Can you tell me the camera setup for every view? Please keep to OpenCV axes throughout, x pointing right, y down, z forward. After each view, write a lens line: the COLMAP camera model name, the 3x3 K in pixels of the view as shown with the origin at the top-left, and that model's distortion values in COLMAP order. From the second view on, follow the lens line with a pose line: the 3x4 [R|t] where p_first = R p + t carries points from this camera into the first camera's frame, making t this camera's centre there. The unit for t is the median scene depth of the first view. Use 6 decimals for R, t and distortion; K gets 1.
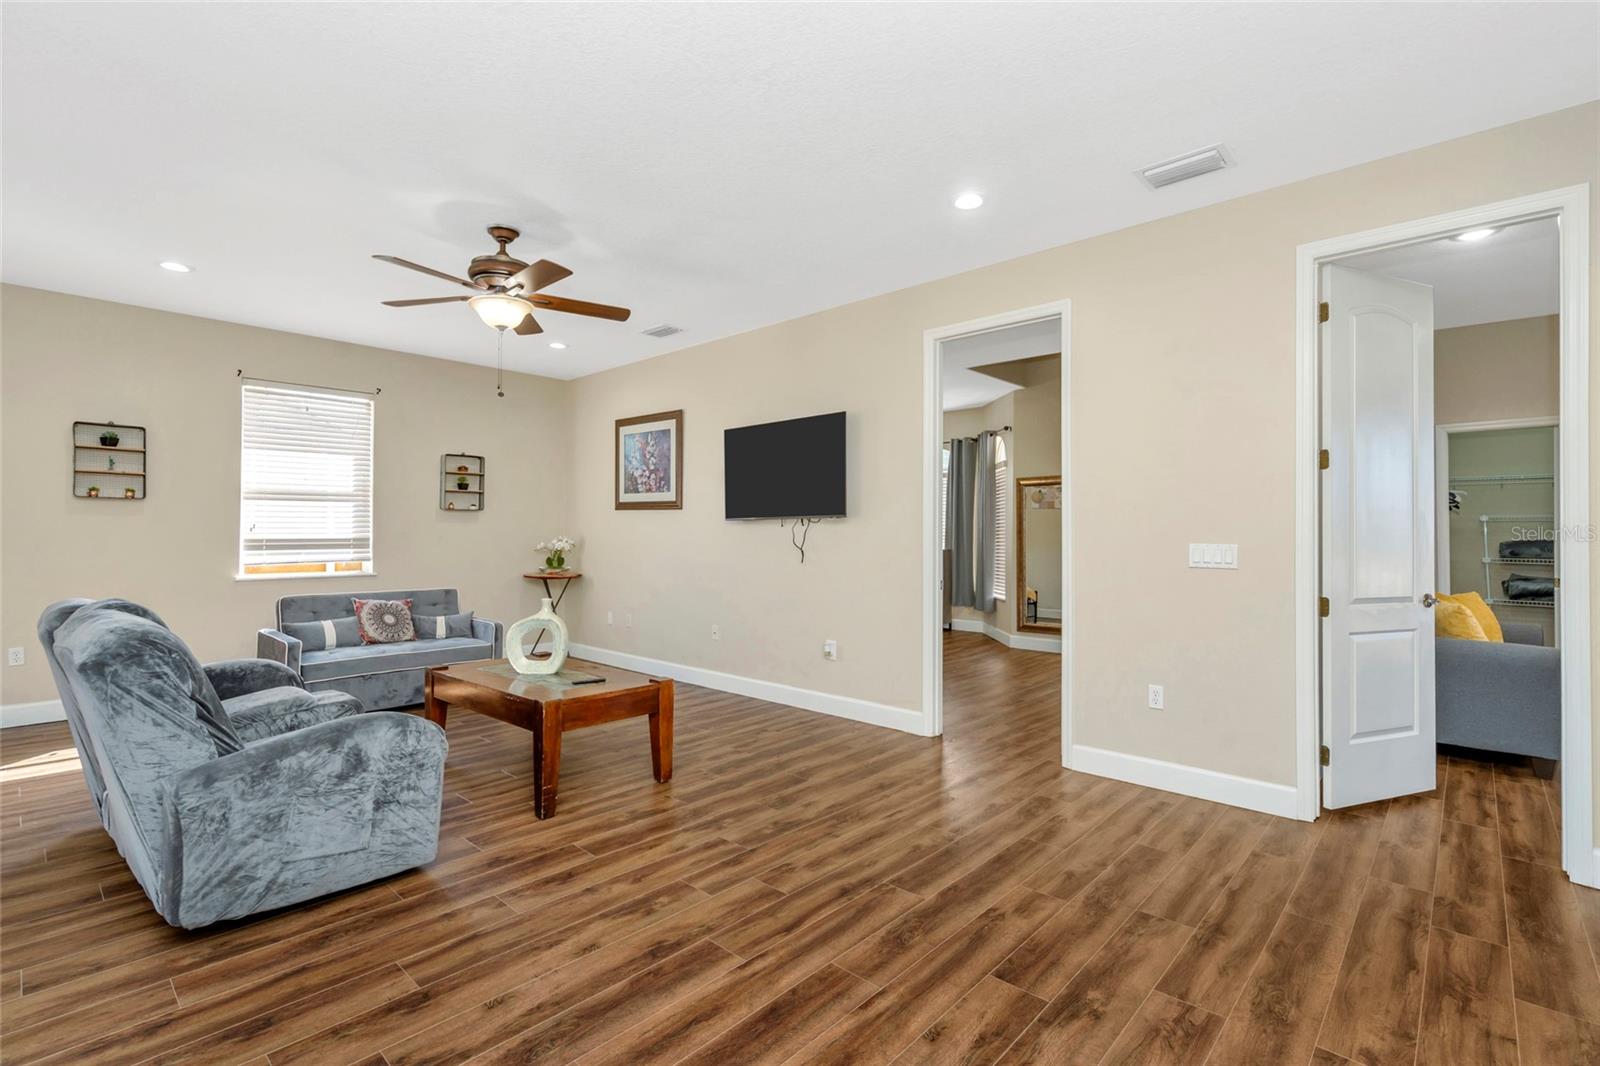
lens RADIAL K [[728.6, 0, 804.6], [0, 728.6, 518.0], [0, 0, 1]] dist [-0.002786, 0.000174]
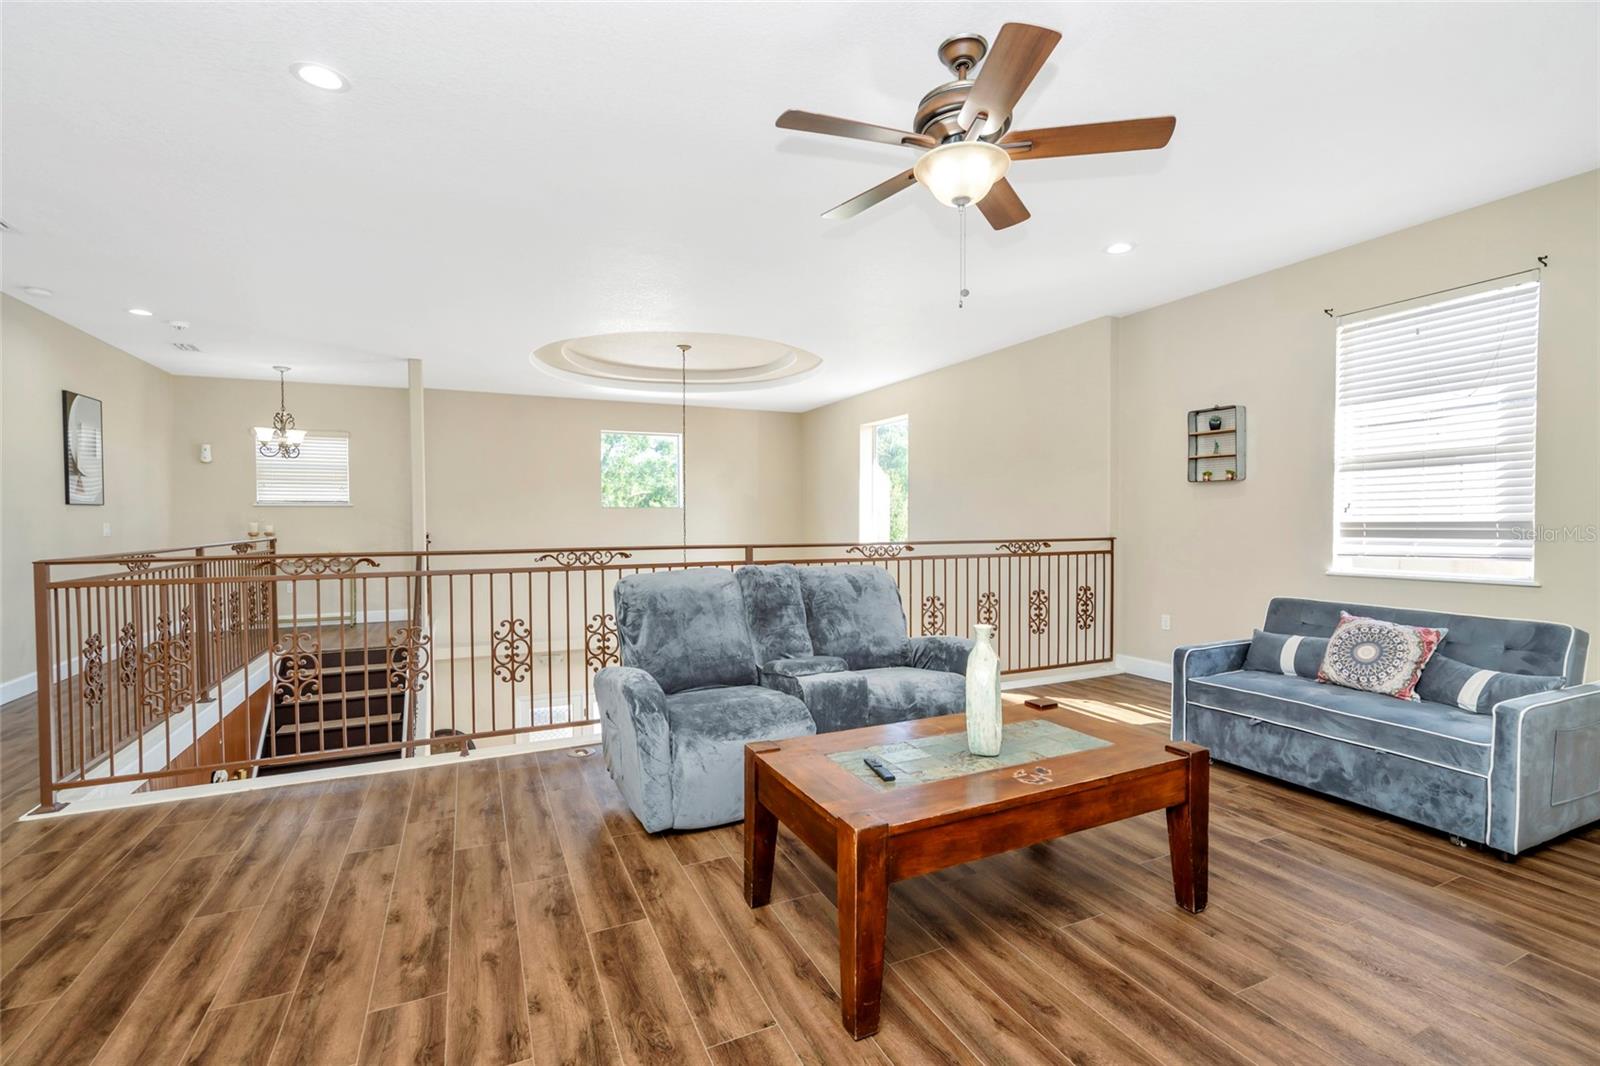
lens RADIAL K [[712.5, 0, 800.0], [0, 712.5, 533.0], [0, 0, 1]] dist [-0.004273, -0.000407]
pose [[-0.373448, 0.016646, -0.927502, 0.186039], [0.024702, 0.999663, 0.007995, 0.022938], [0.927322, -0.019926, -0.373733, 0.860476]]
